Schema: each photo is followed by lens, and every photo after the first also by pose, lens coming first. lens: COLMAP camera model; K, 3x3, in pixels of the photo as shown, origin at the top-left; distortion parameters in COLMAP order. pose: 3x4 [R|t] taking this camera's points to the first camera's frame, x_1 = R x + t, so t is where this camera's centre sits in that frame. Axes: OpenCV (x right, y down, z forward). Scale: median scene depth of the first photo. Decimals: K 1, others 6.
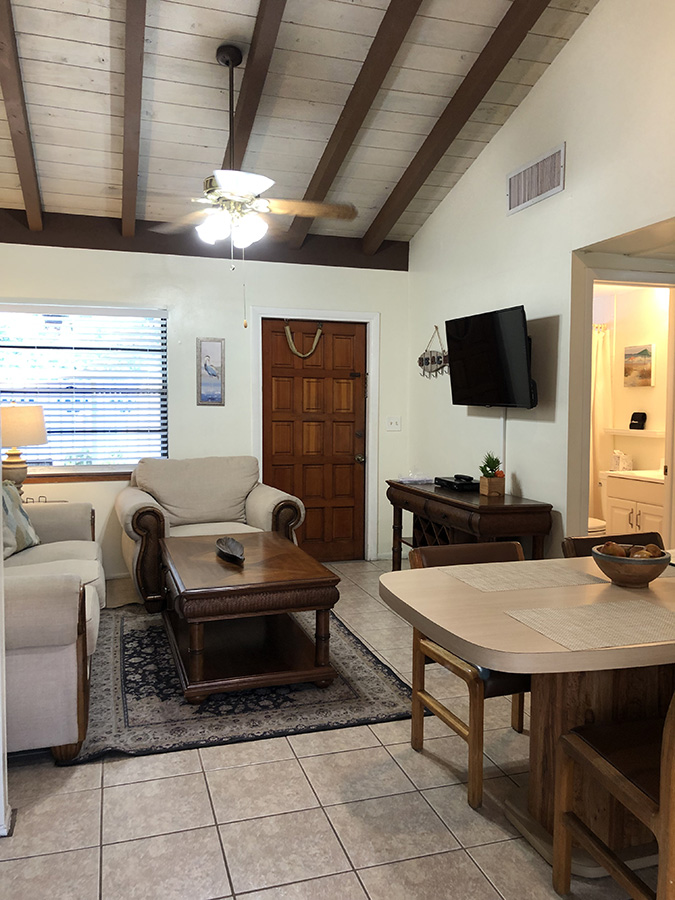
lens RADIAL K [[754.3, 0, 337.9], [0, 754.3, 449.2], [0, 0, 1]] dist [0.039332, -0.003402]
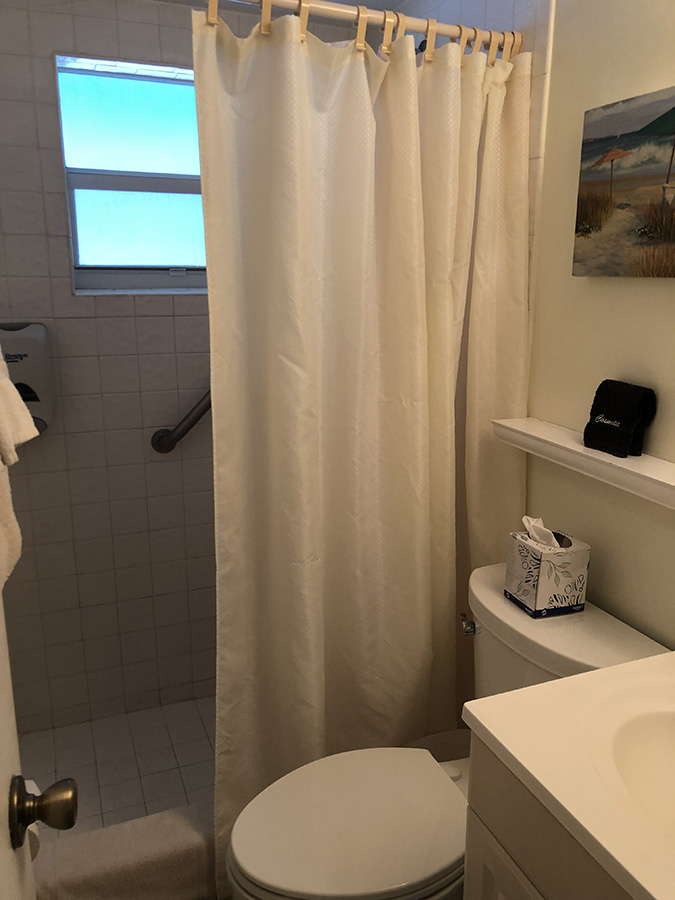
lens RADIAL K [[754.3, 0, 337.8], [0, 754.3, 450.7], [0, 0, 1]] dist [0.039332, -0.003402]
pose [[0.995289, -0.019787, 0.094913, 0.271727], [0.001553, 0.982080, 0.188458, -0.072291], [-0.096941, -0.187423, 0.977484, 0.744203]]
